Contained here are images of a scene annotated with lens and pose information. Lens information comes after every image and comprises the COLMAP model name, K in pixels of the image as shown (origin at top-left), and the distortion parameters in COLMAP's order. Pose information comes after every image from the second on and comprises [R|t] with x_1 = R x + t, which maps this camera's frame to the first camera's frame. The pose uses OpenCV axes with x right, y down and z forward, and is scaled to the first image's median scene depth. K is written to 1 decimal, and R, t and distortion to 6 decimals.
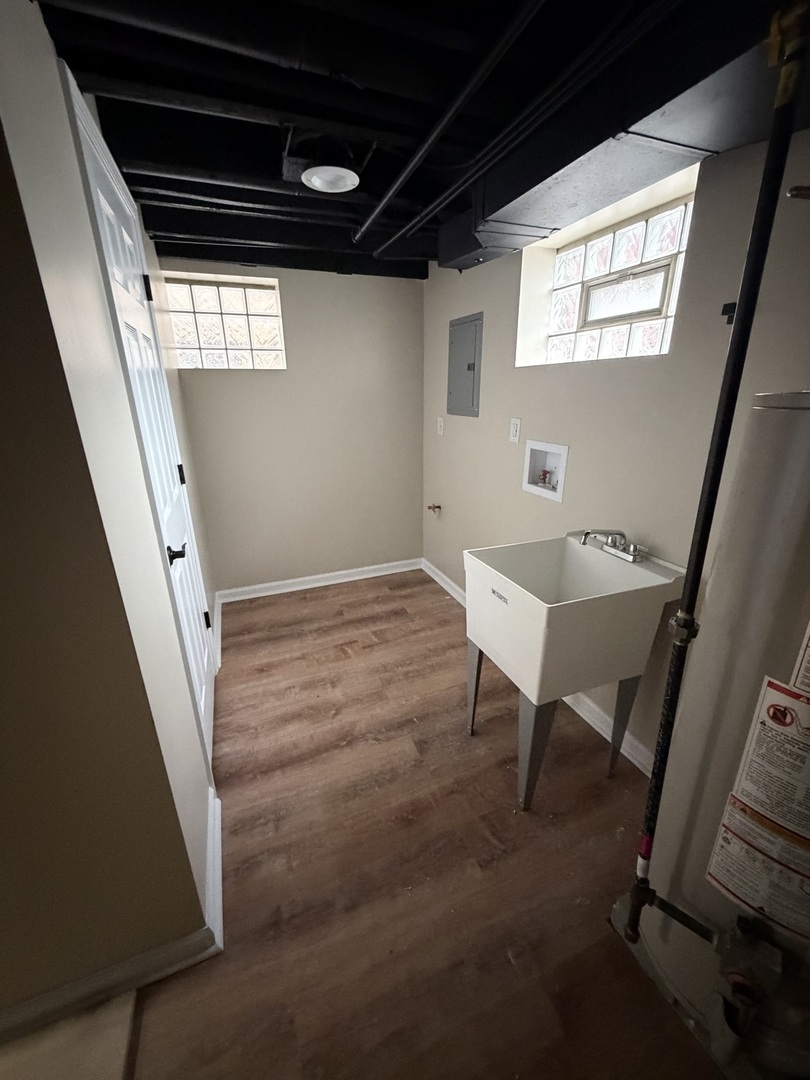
lens RADIAL K [[435.2, 0, 406.8], [0, 435.2, 539.5], [0, 0, 1]] dist [0.001251, 0.000017]
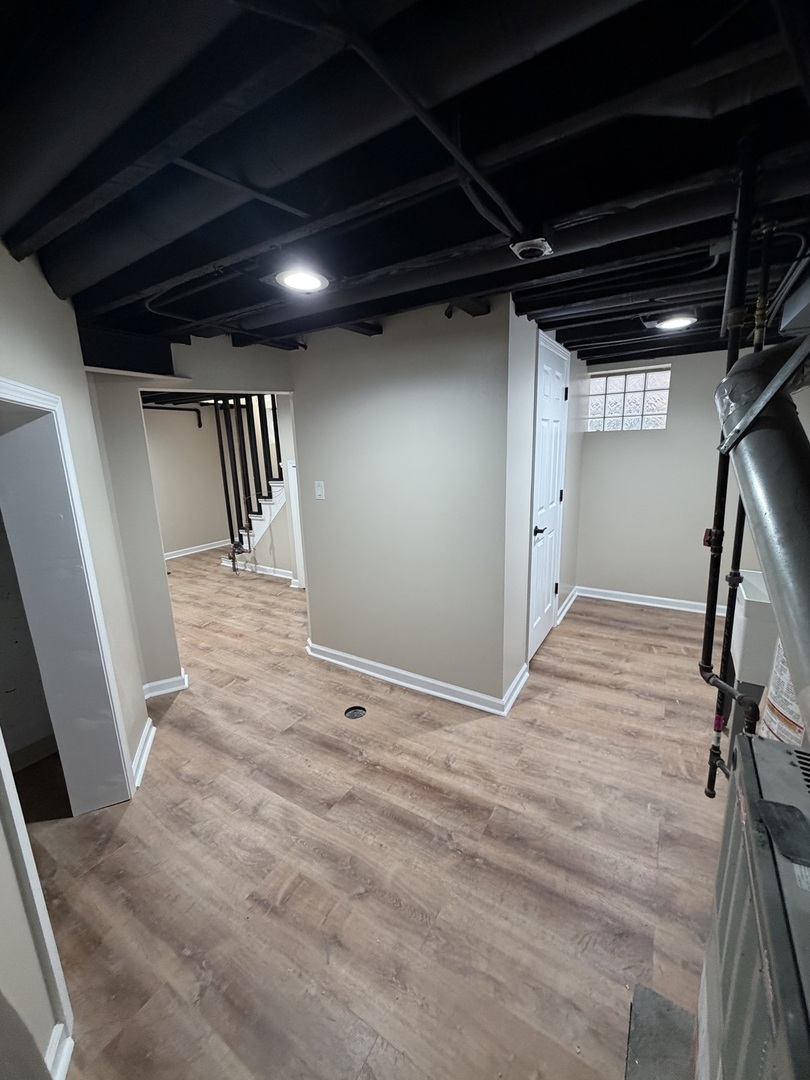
lens RADIAL K [[435.2, 0, 403.3], [0, 435.2, 539.9], [0, 0, 1]] dist [0.001251, 0.000017]
pose [[0.598868, 0.166565, -0.783335, 0.363560], [-0.244436, 0.969474, 0.019271, 0.105114], [0.762632, 0.179935, 0.621301, -0.378667]]
